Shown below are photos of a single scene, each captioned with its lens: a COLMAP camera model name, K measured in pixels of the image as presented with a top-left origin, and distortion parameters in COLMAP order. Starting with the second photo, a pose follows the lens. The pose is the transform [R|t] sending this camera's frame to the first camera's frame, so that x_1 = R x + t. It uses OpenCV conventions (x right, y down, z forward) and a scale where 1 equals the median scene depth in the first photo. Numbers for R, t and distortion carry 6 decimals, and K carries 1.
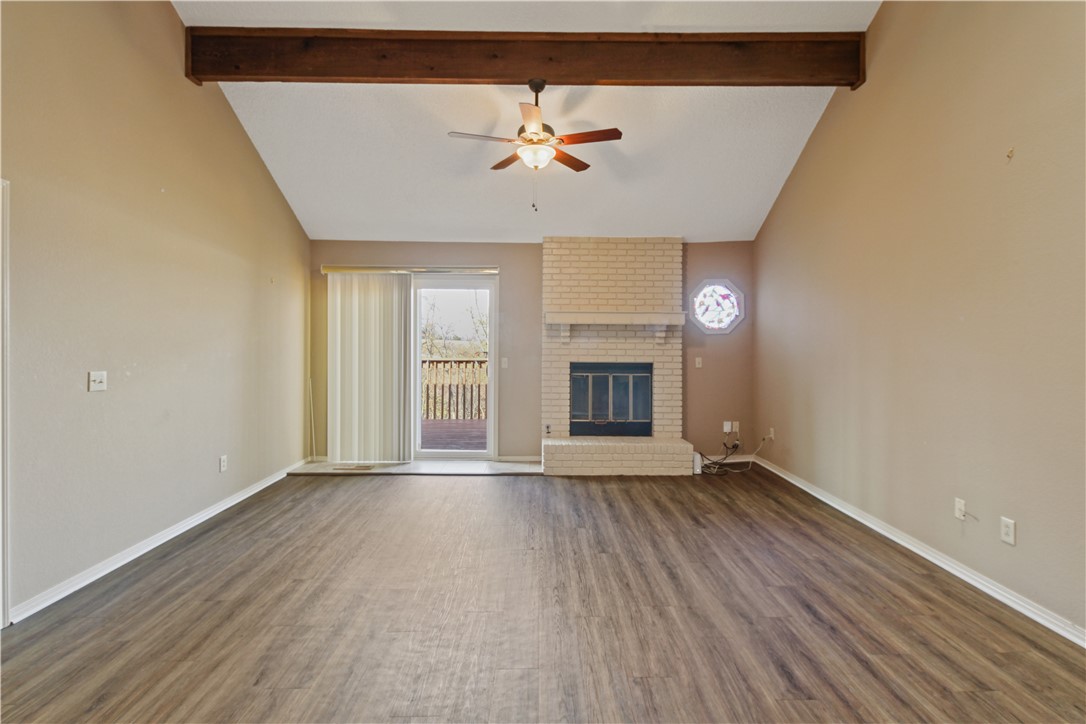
lens RADIAL K [[528.9, 0, 550.6], [0, 528.9, 347.2], [0, 0, 1]] dist [0.000909, -0.001140]
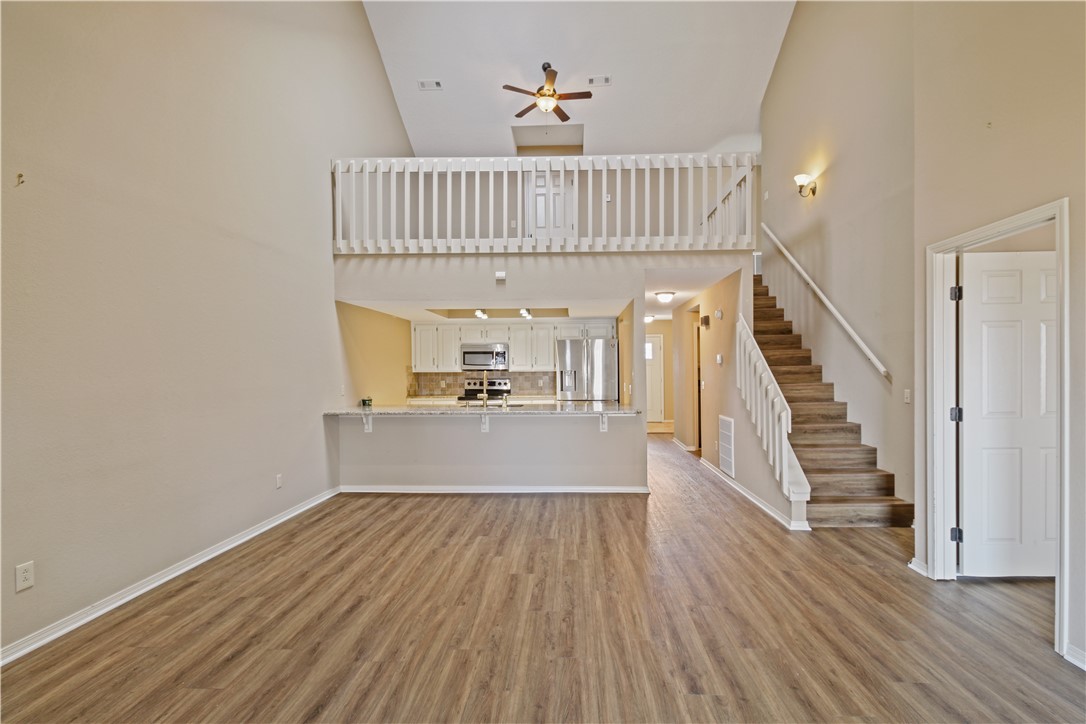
lens RADIAL K [[528.9, 0, 544.5], [0, 528.9, 364.8], [0, 0, 1]] dist [0.000909, -0.001140]
pose [[-0.996757, 0.011770, 0.079605, -0.155444], [0.011974, 0.999926, 0.002082, -0.024319], [-0.079574, 0.003029, -0.996824, 2.025746]]
